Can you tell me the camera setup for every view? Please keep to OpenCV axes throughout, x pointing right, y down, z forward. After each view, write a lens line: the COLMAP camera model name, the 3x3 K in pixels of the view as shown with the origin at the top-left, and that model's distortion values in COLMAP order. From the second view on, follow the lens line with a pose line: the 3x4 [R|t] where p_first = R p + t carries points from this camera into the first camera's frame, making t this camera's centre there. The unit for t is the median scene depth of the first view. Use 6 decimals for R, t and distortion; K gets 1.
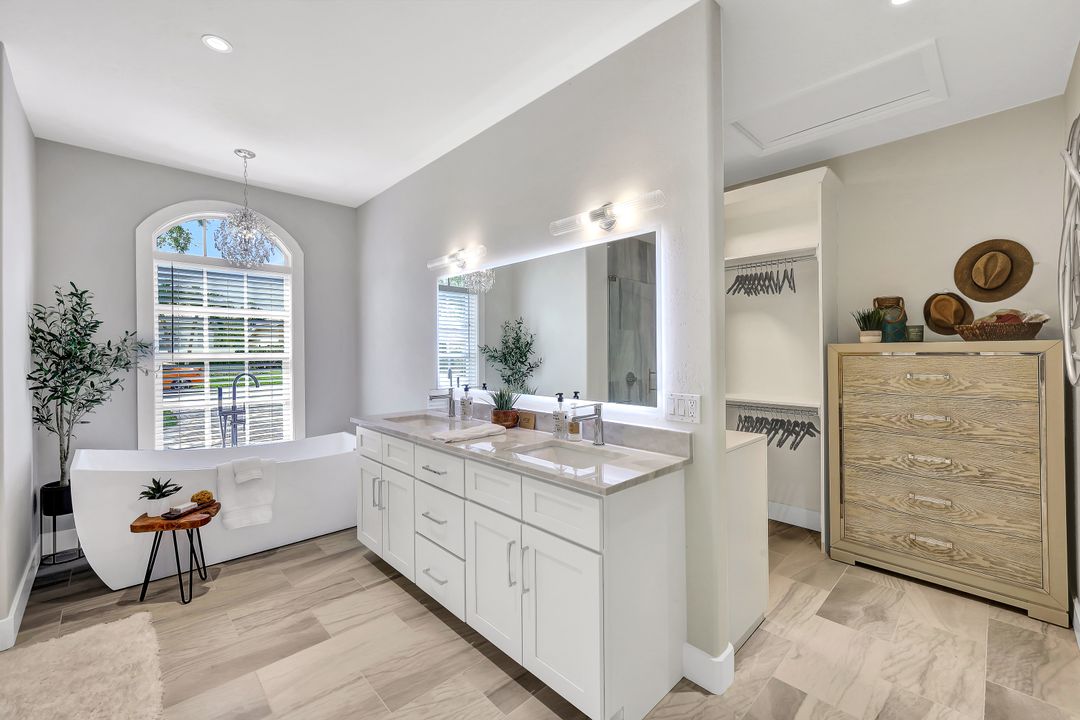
lens RADIAL K [[439.7, 0, 537.2], [0, 439.7, 352.1], [0, 0, 1]] dist [0.000029, 0.000180]
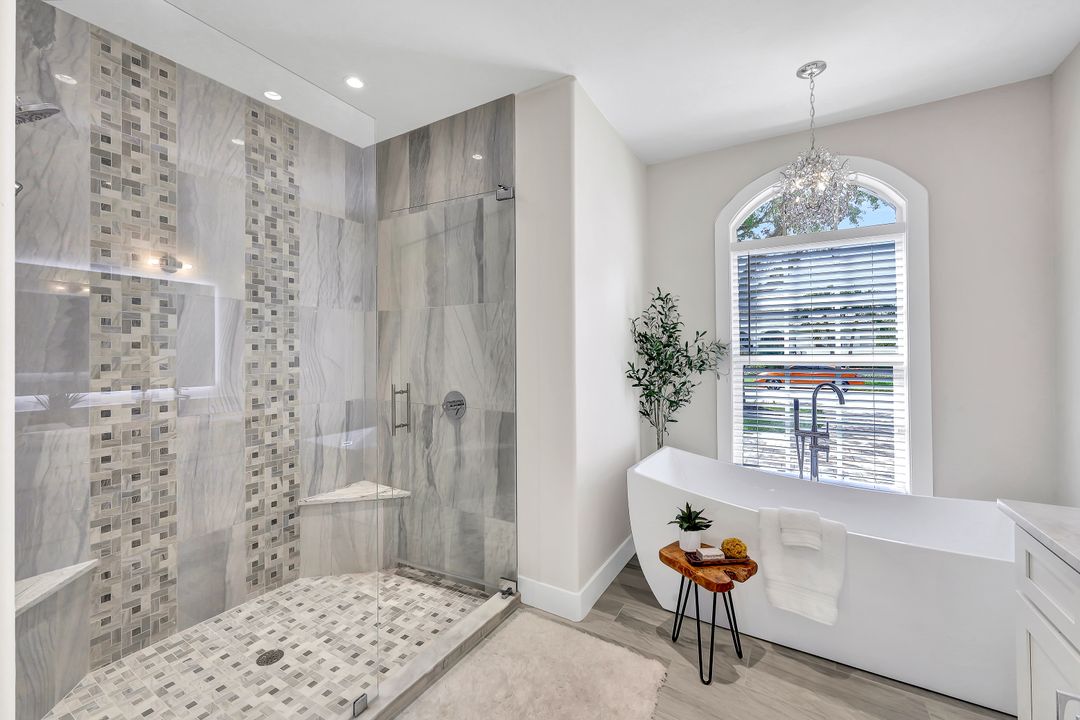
lens RADIAL K [[439.7, 0, 537.9], [0, 439.7, 350.7], [0, 0, 1]] dist [0.000029, 0.000180]
pose [[0.262654, -0.003006, -0.964885, -0.113493], [0.000965, 0.999995, -0.002852, -0.003663], [0.964890, -0.000182, 0.262655, 0.435930]]
